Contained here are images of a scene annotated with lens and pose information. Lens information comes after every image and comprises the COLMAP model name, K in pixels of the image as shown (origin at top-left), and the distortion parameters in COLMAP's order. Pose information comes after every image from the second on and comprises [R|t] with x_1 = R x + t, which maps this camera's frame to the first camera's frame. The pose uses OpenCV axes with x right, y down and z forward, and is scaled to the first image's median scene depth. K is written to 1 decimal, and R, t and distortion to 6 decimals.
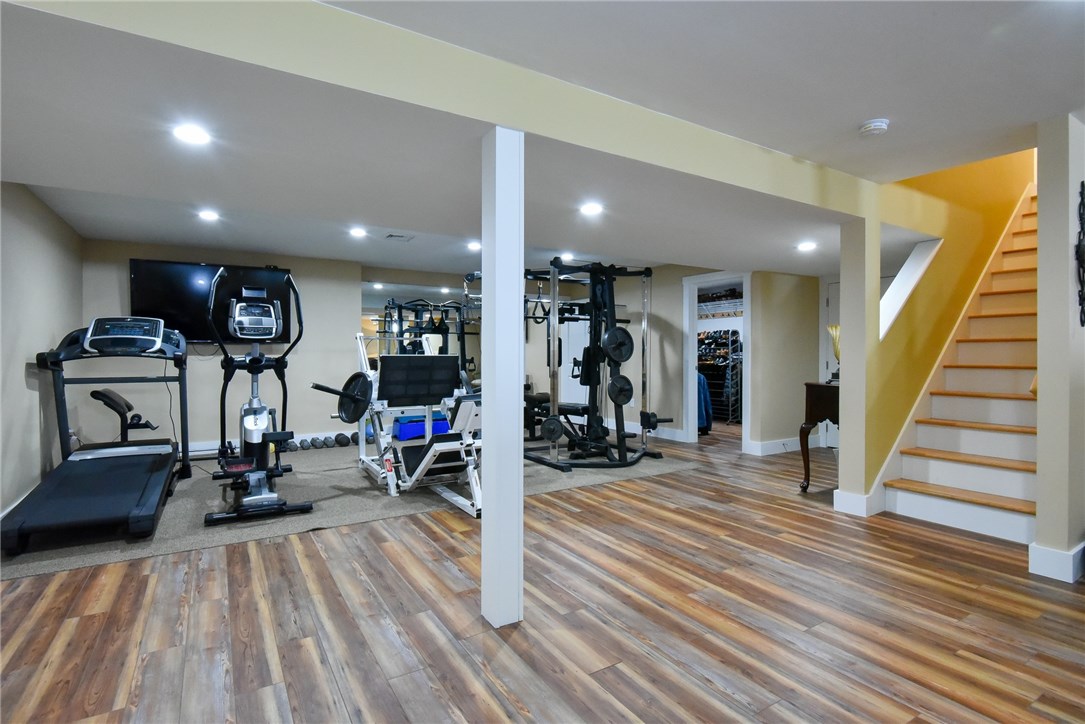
lens RADIAL K [[540.9, 0, 542.5], [0, 540.9, 362.0], [0, 0, 1]] dist [-0.002226, -0.001141]
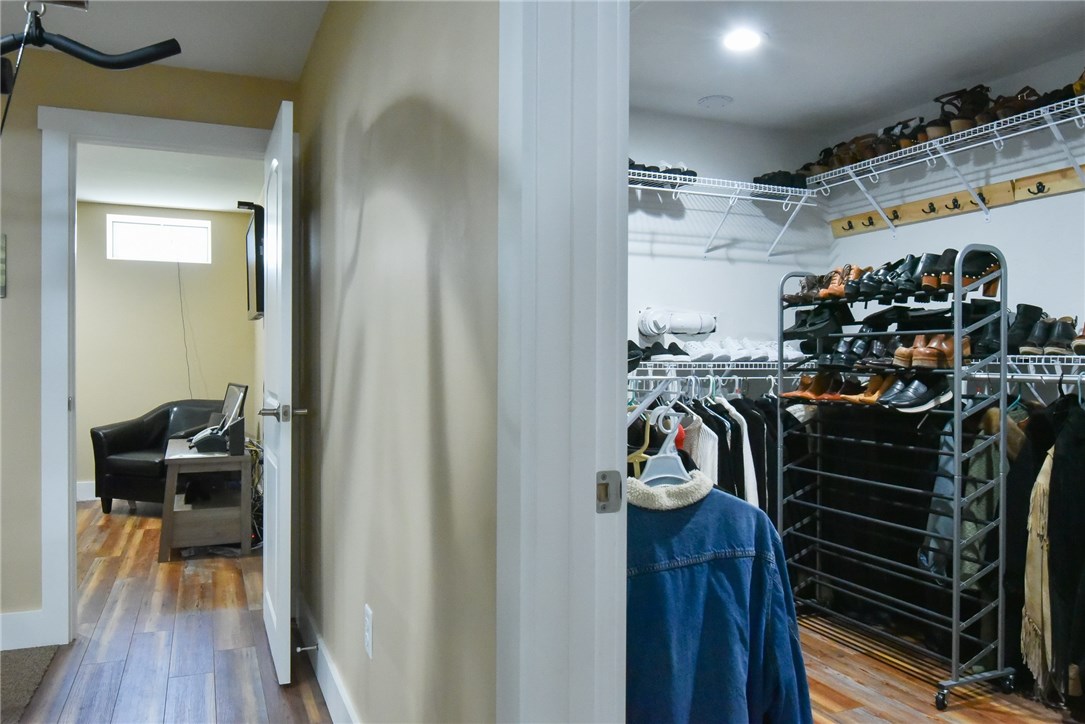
lens RADIAL K [[784.7, 0, 547.0], [0, 784.7, 350.8], [0, 0, 1]] dist [0.027507, 0.001454]
pose [[0.988380, 0.011907, -0.151534, 0.226734], [-0.012814, 0.999905, -0.005013, -0.015638], [0.151460, 0.006896, 0.988439, 0.646911]]
